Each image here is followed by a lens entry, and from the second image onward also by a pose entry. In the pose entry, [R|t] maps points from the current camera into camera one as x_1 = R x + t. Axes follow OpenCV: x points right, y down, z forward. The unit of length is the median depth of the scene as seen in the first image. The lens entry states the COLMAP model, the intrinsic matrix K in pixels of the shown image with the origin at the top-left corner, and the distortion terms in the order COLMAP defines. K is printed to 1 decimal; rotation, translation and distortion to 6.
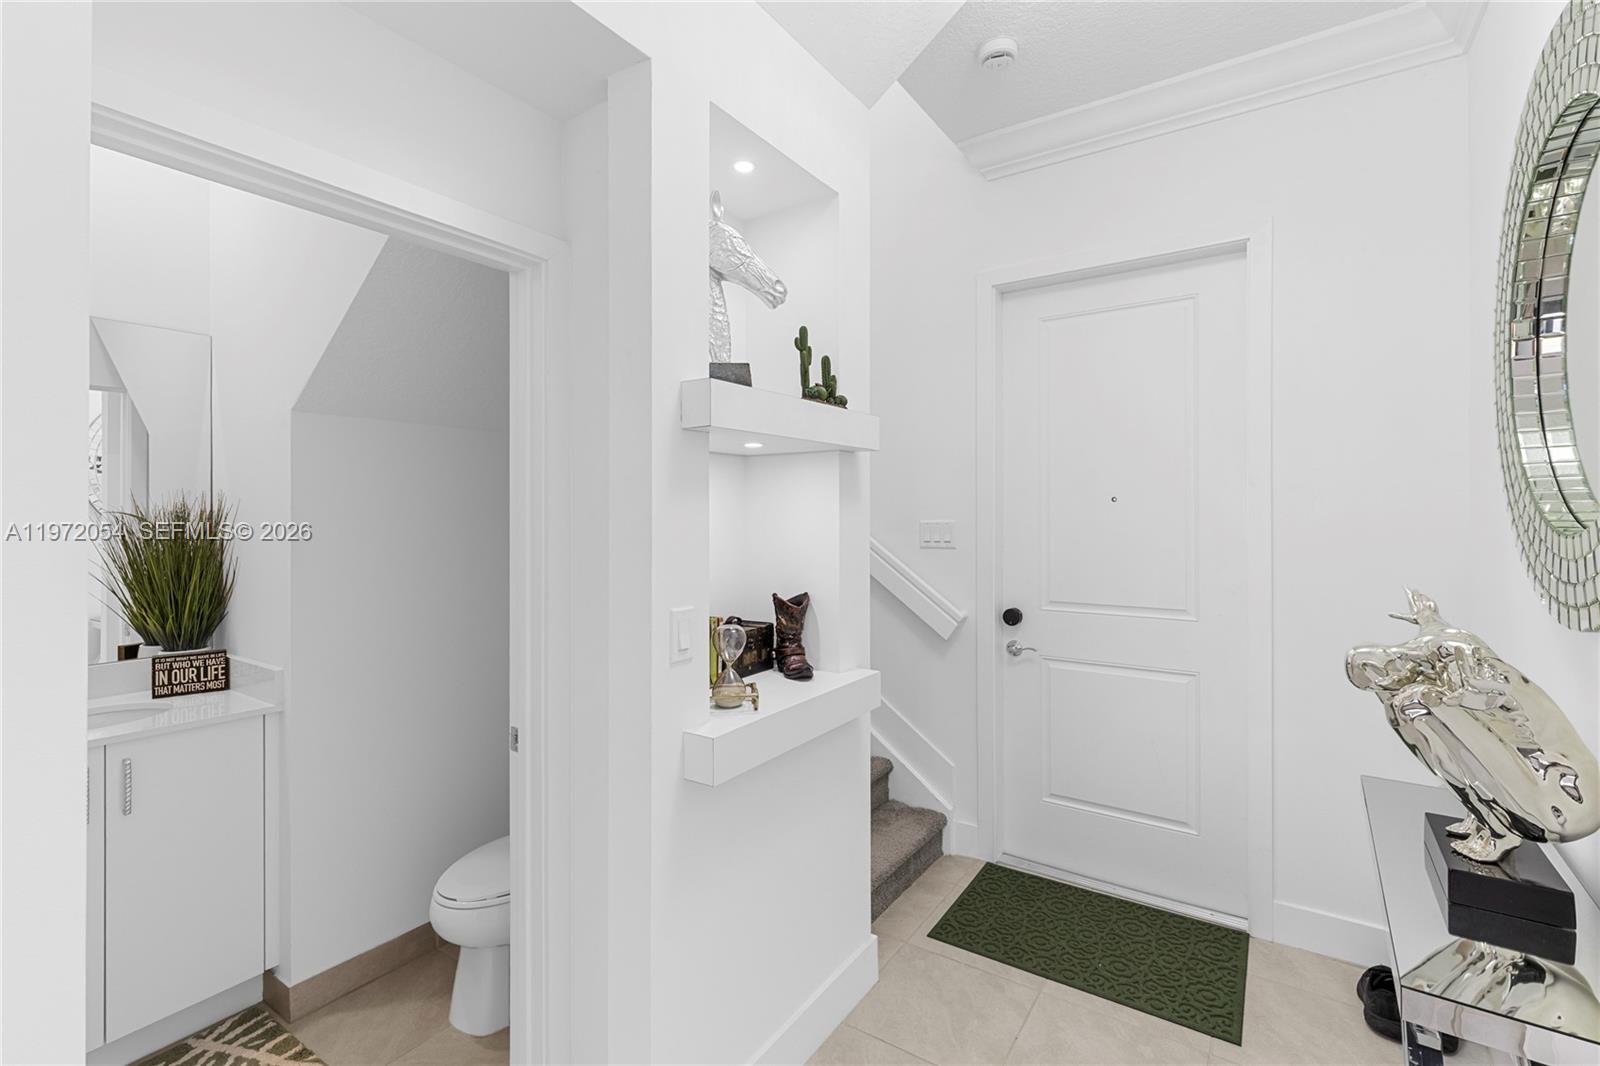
lens RADIAL K [[714.4, 0, 809.9], [0, 714.4, 514.3], [0, 0, 1]] dist [-0.000047, 0.000223]
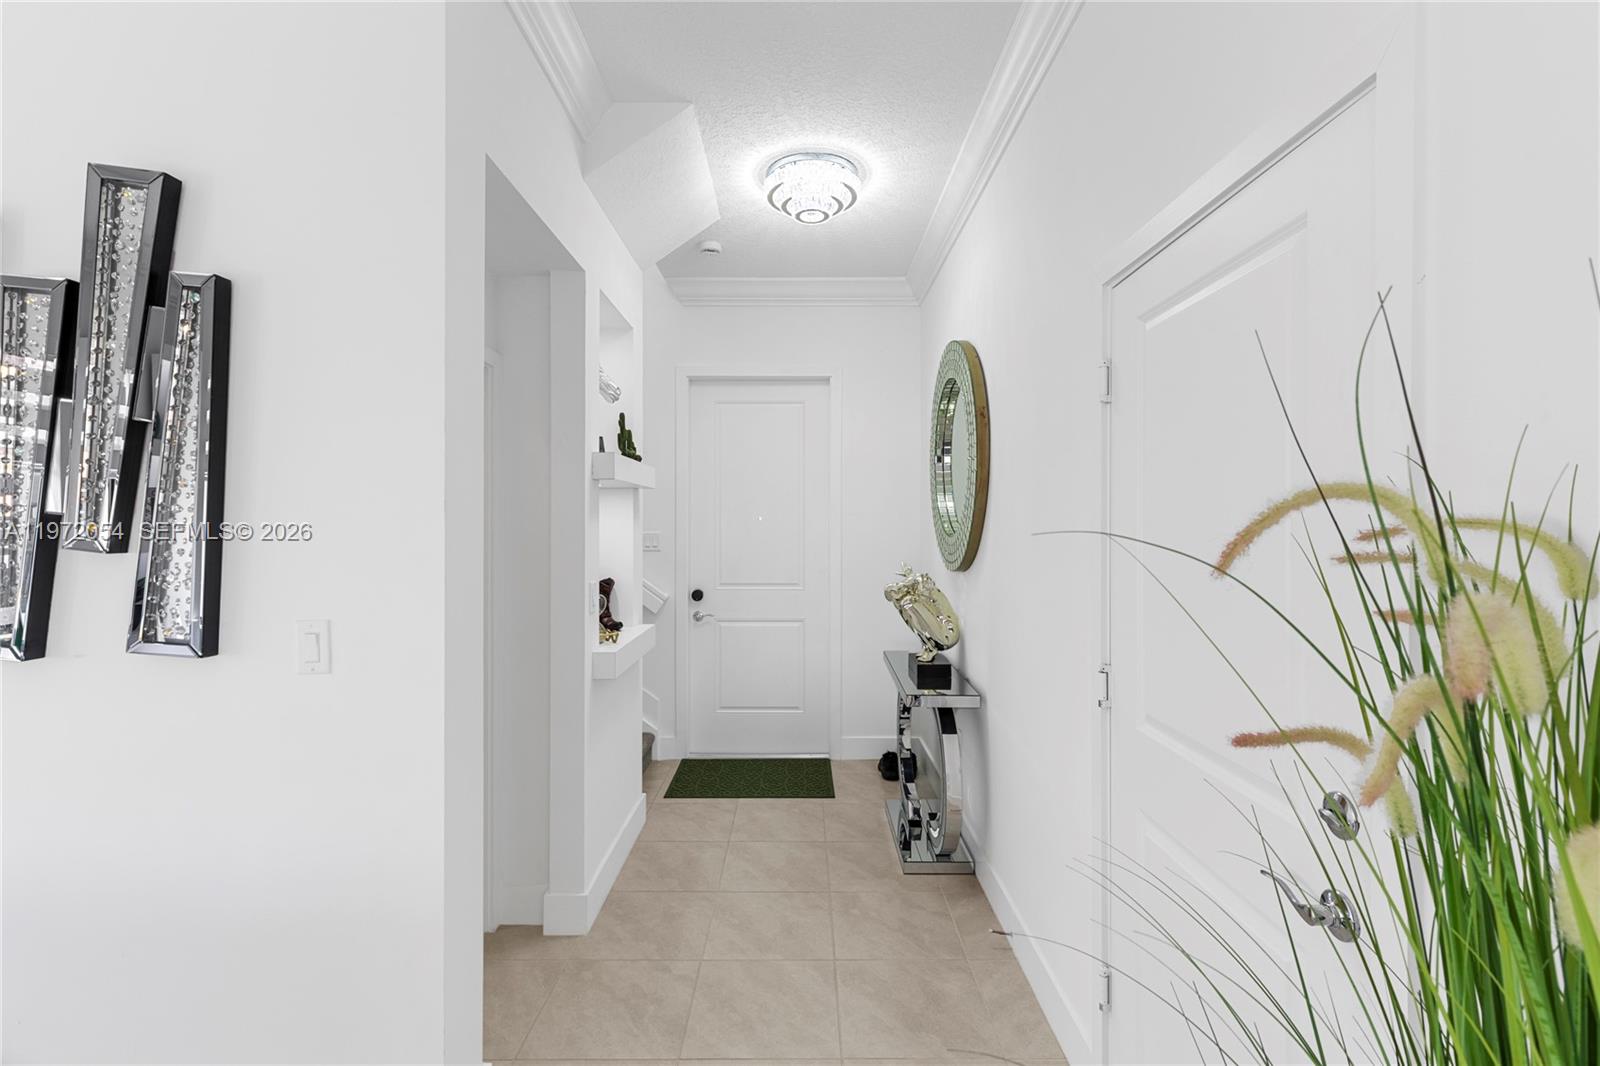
lens RADIAL K [[714.4, 0, 809.9], [0, 714.4, 514.3], [0, 0, 1]] dist [-0.000047, 0.000223]
pose [[0.824780, 0.015354, 0.565246, -0.591656], [-0.004670, 0.999782, -0.020342, 0.002008], [-0.565435, 0.014138, 0.824672, -0.607589]]
